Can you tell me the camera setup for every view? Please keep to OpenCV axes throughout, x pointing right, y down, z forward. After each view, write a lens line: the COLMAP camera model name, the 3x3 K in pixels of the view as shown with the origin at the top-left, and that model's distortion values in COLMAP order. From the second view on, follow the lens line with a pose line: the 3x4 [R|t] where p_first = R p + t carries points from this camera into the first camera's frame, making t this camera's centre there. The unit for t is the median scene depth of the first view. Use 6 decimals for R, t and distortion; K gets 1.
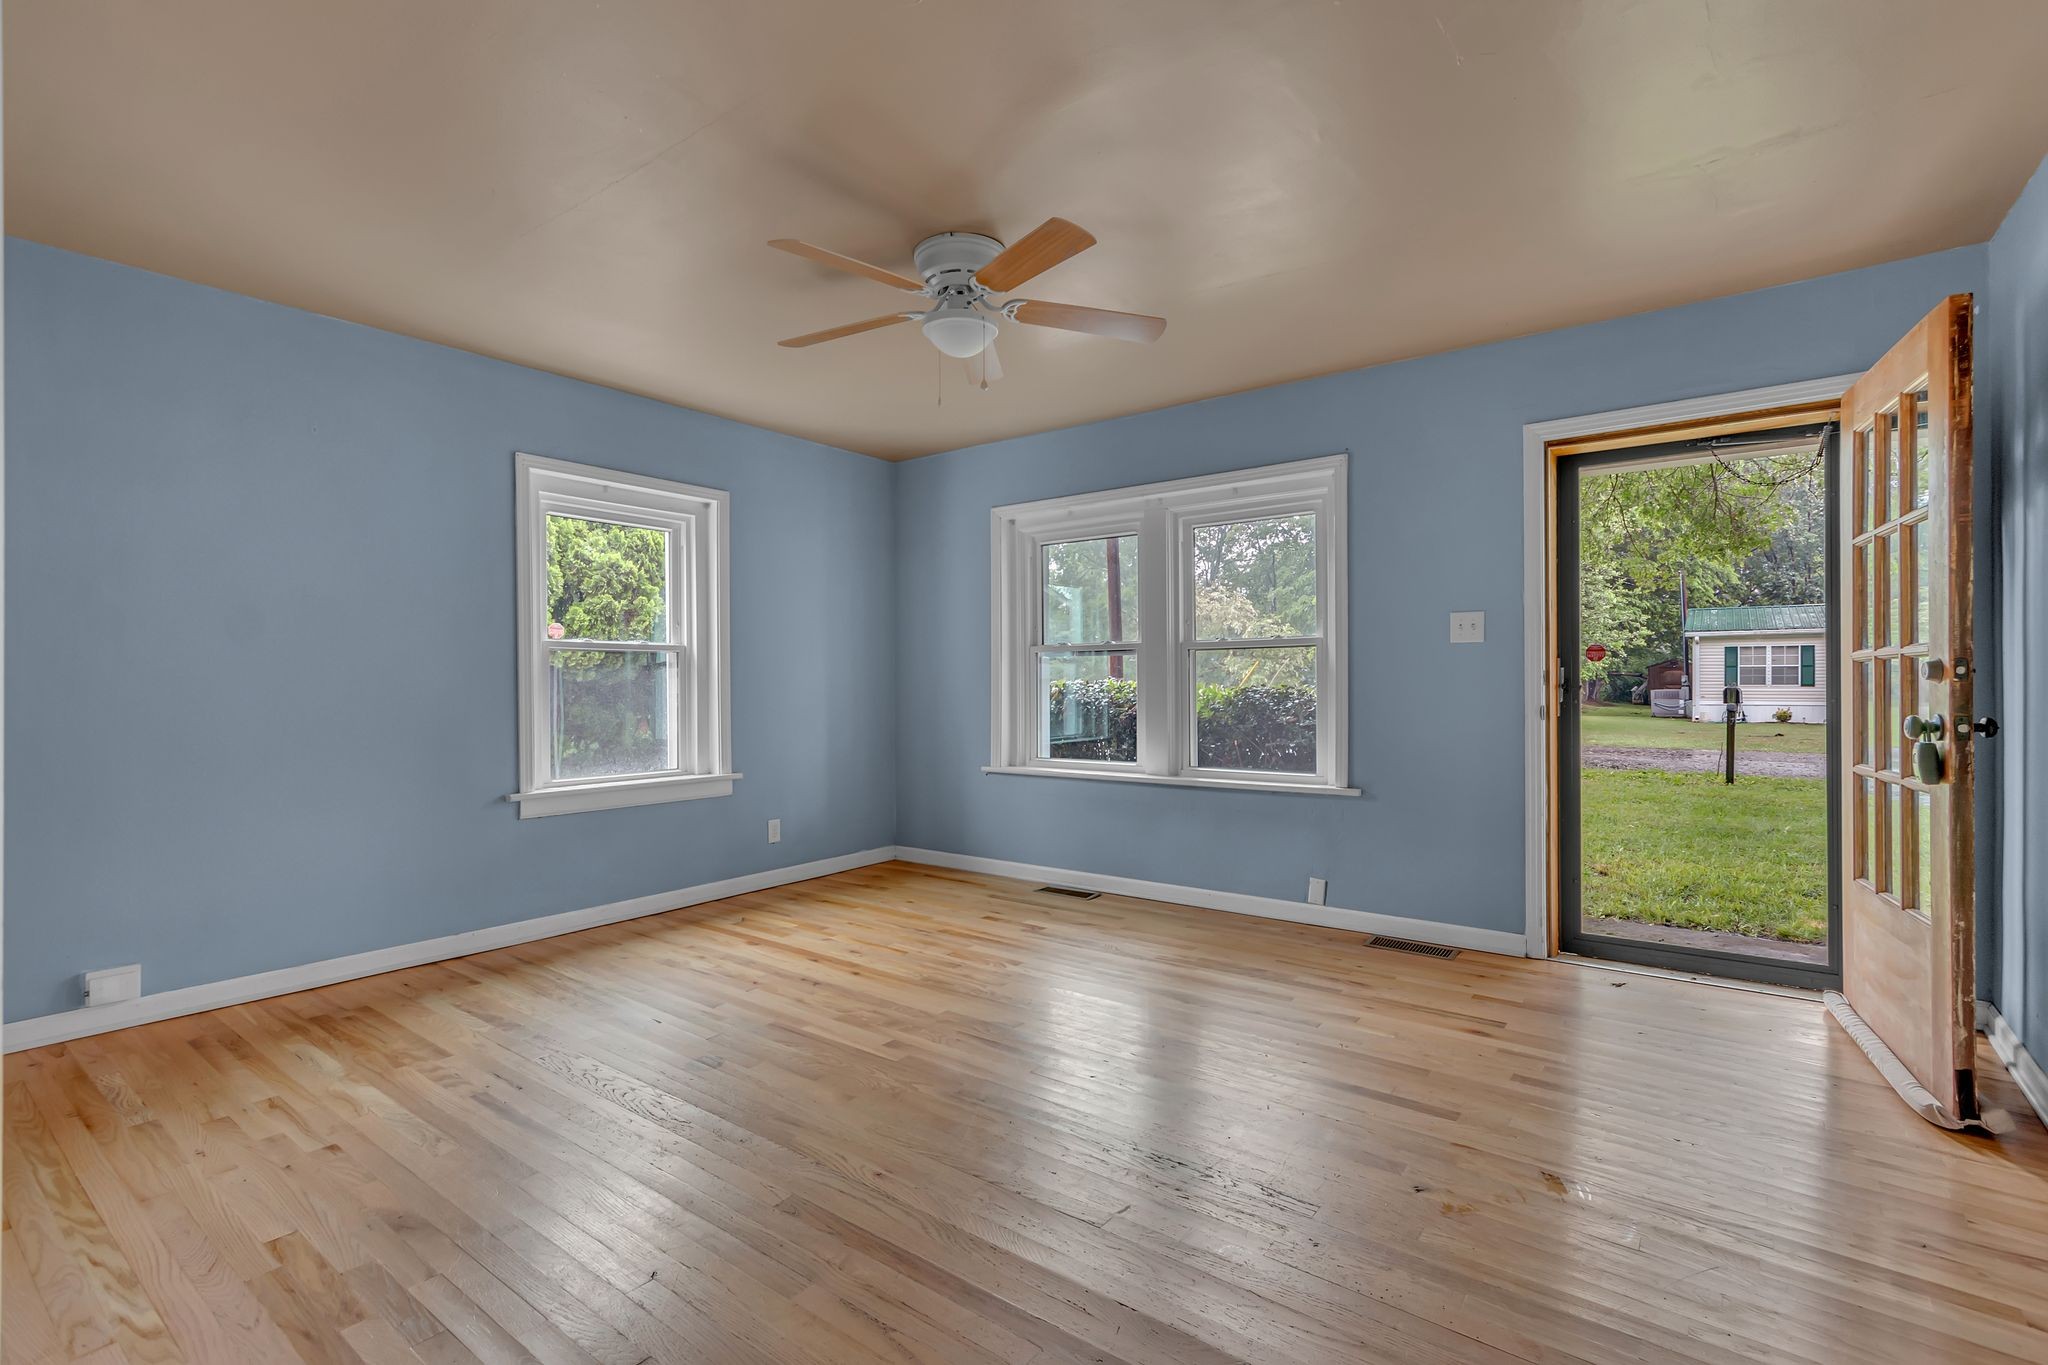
lens RADIAL K [[944.8, 0, 1017.0], [0, 944.8, 678.7], [0, 0, 1]] dist [0.006593, -0.000325]
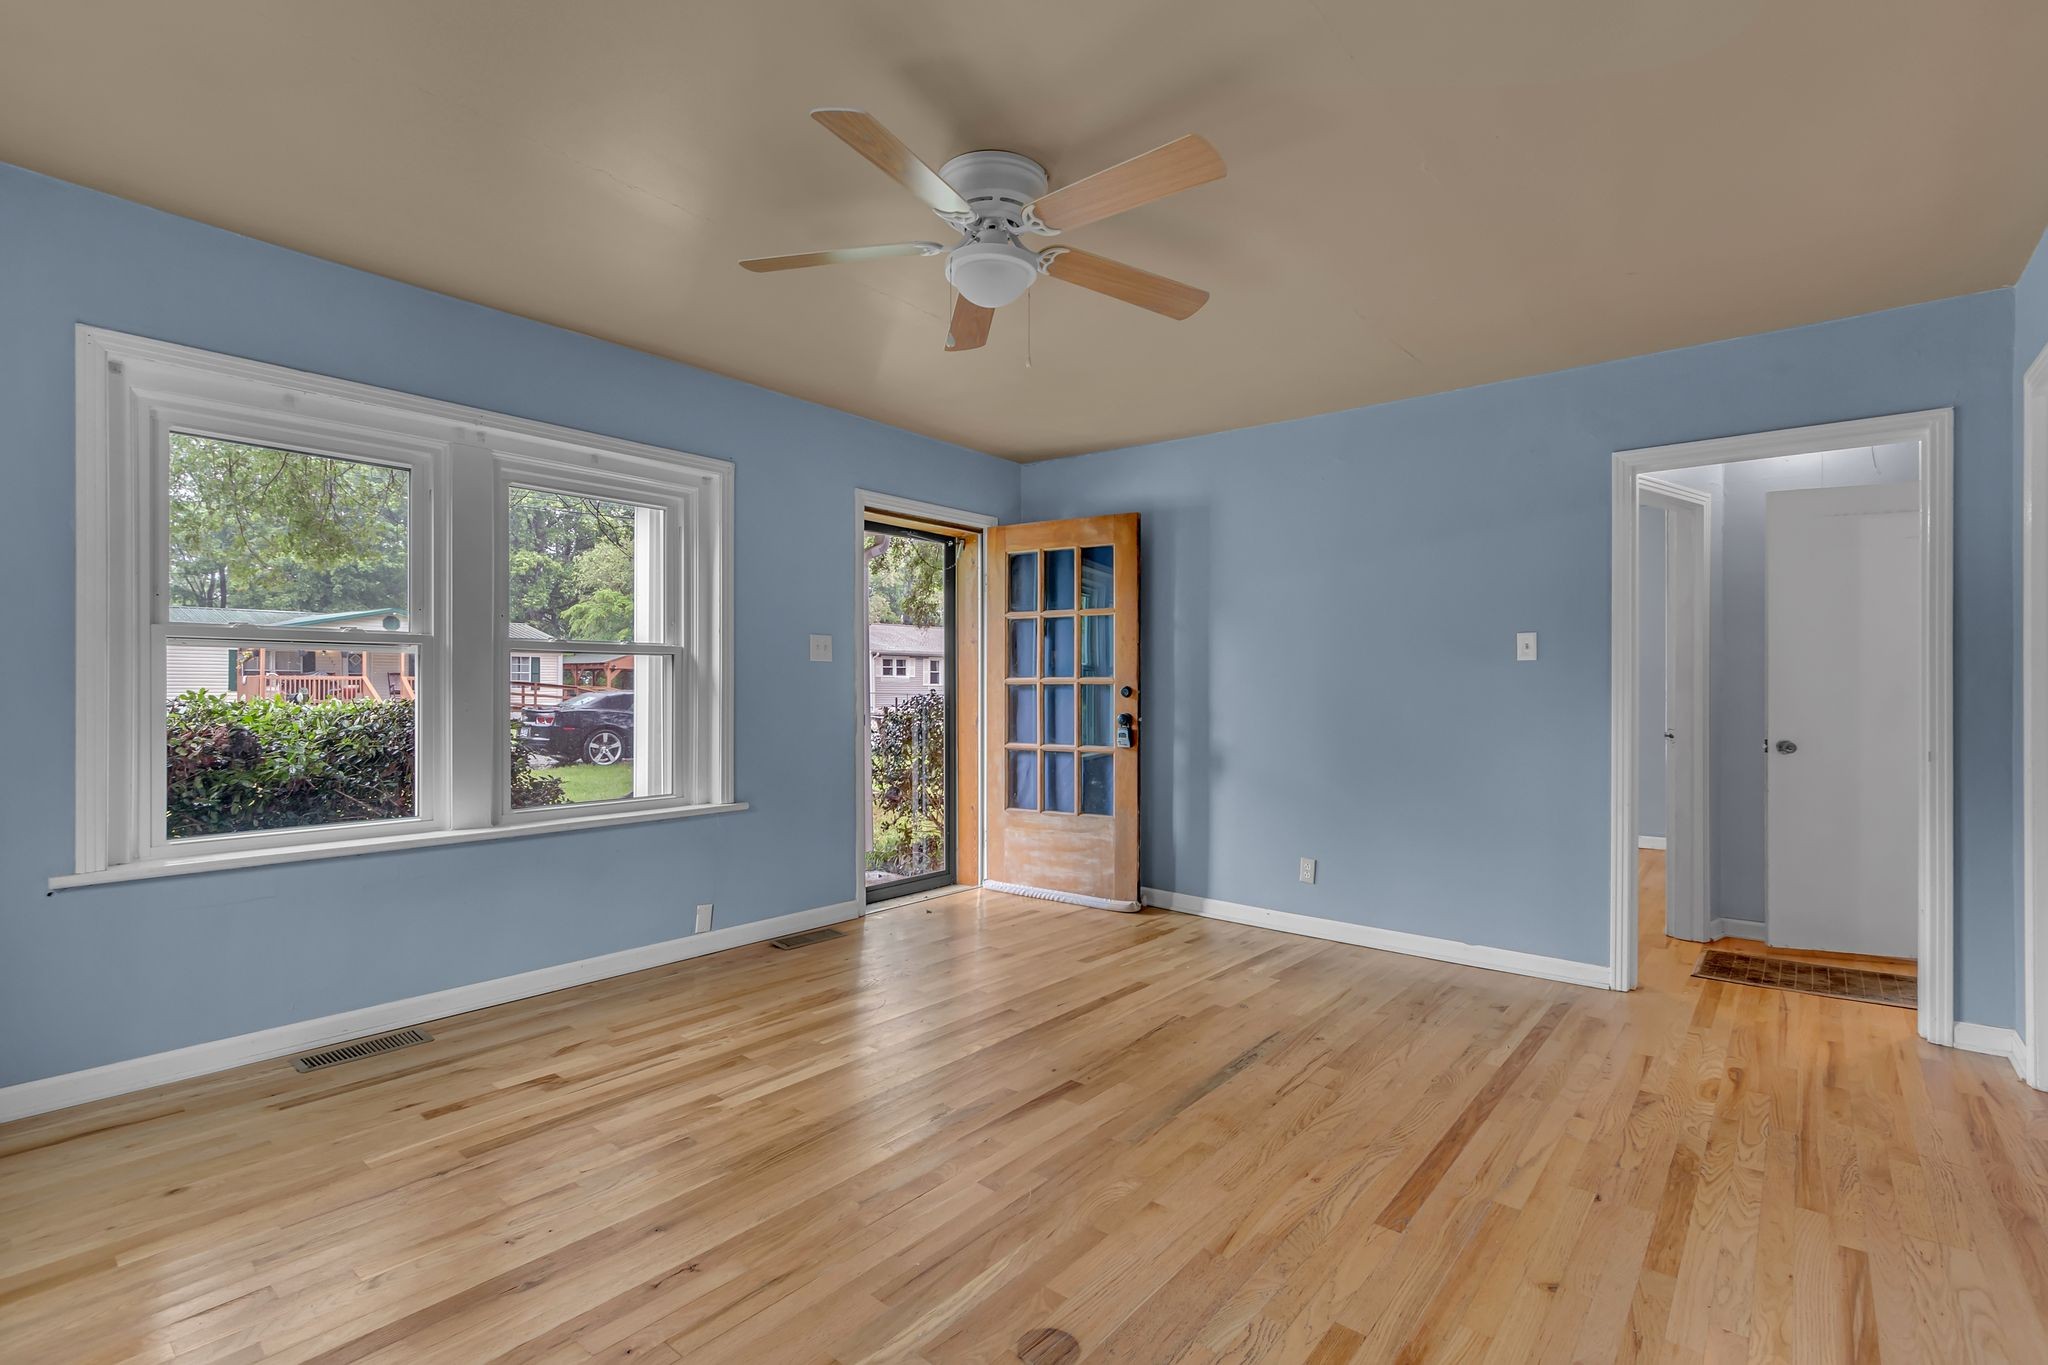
lens RADIAL K [[944.8, 0, 1017.0], [0, 944.8, 678.7], [0, 0, 1]] dist [0.006593, -0.000325]
pose [[0.037737, 0.013466, 0.999197, -0.634191], [-0.010417, 0.999860, -0.013081, -0.004042], [-0.999233, -0.009915, 0.037872, 0.680669]]
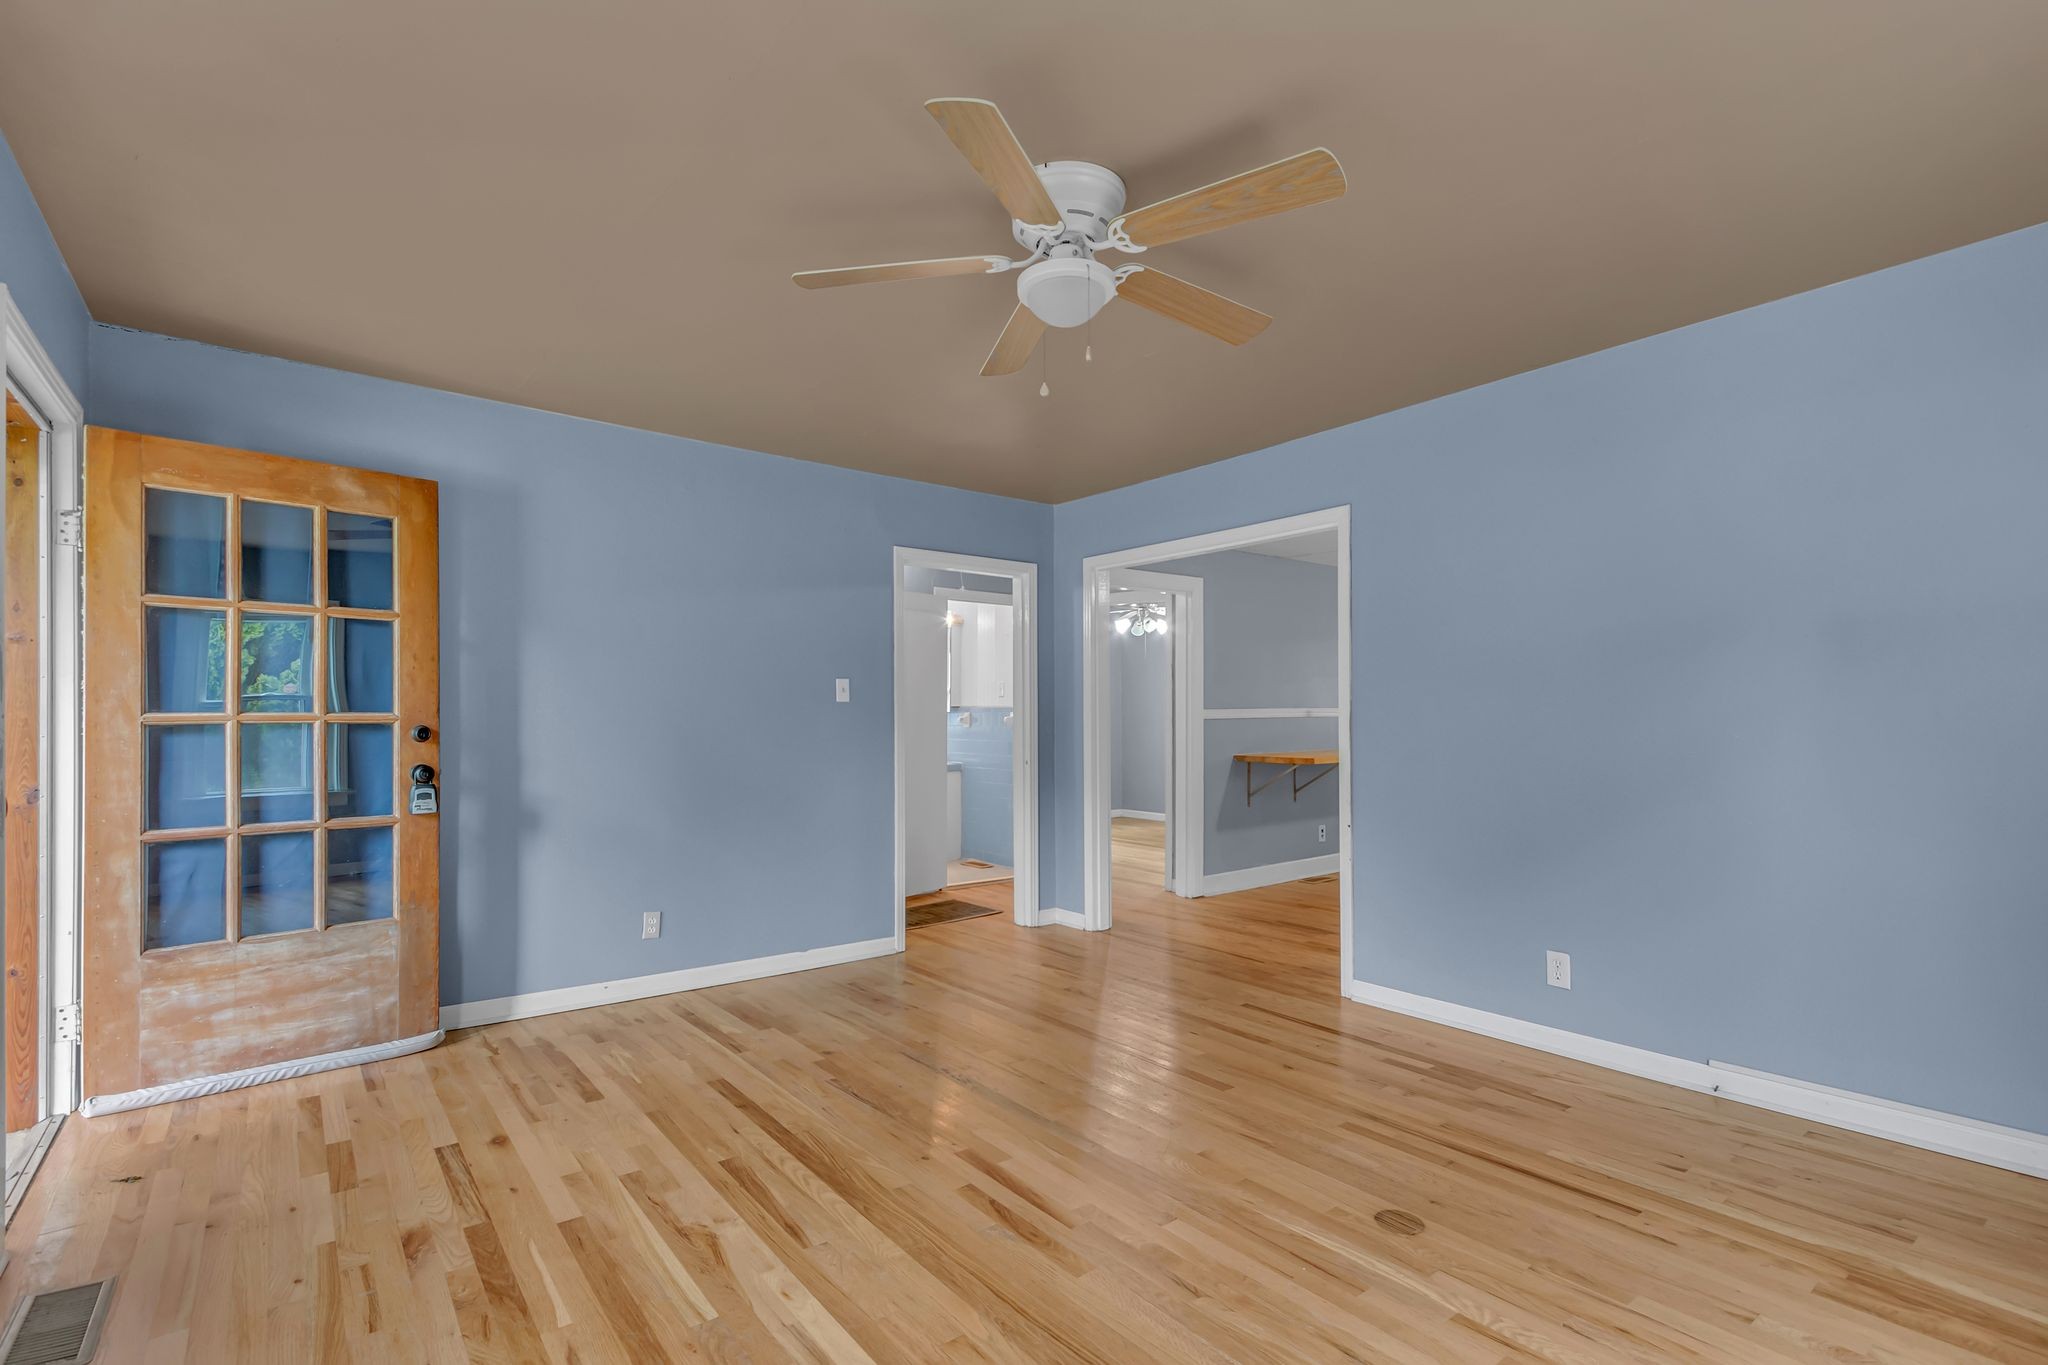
lens RADIAL K [[944.8, 0, 1017.0], [0, 944.8, 678.7], [0, 0, 1]] dist [0.006593, -0.000325]
pose [[-0.969776, 0.017645, 0.243359, -0.149334], [0.004875, 0.998584, -0.052974, -0.005755], [-0.243949, -0.050187, -0.968489, 1.276394]]
